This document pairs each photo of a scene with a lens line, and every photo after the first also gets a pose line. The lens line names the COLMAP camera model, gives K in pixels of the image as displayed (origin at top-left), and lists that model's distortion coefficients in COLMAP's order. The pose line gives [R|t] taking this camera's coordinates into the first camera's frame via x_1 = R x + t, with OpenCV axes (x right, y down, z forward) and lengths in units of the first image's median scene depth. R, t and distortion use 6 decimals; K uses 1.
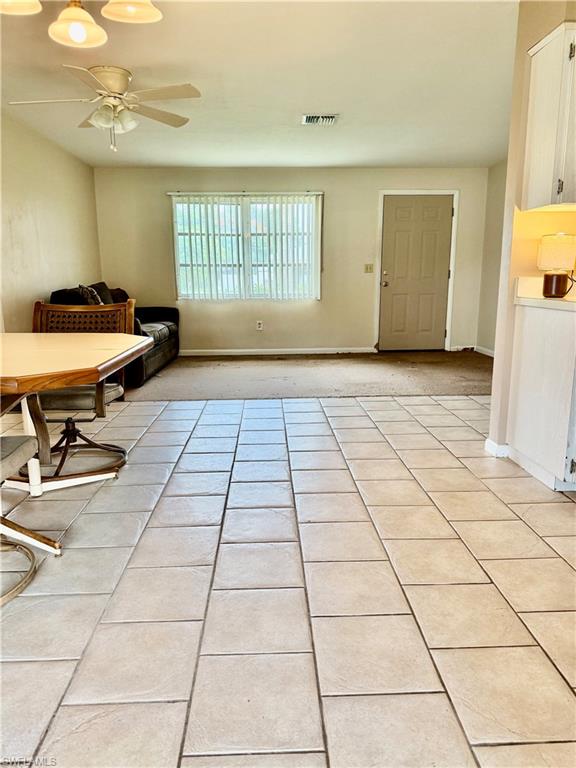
lens RADIAL K [[544.1, 0, 288.0], [0, 544.1, 384.0], [0, 0, 1]] dist [0.087498, -0.111868]
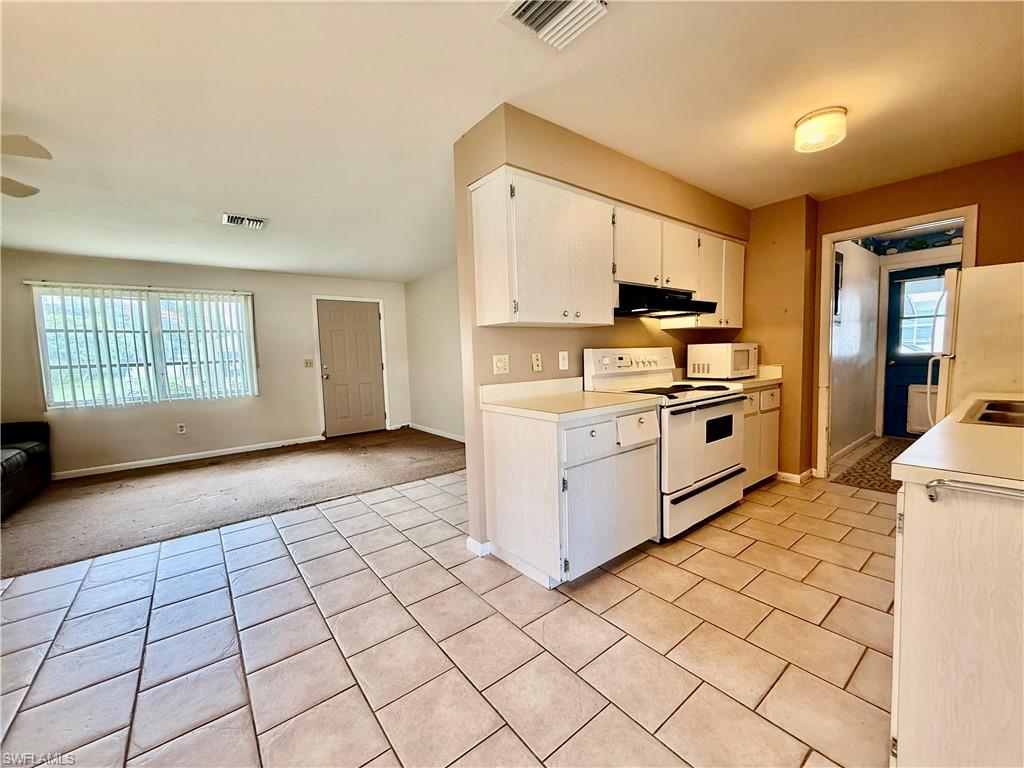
lens RADIAL K [[408.6, 0, 510.7], [0, 408.6, 384.8], [0, 0, 1]] dist [0.000778, 0.000153]
pose [[0.810491, -0.063664, 0.582281, -0.001200], [0.137333, 0.987021, -0.083241, -0.125602], [-0.569424, 0.147433, 0.808715, 0.340525]]
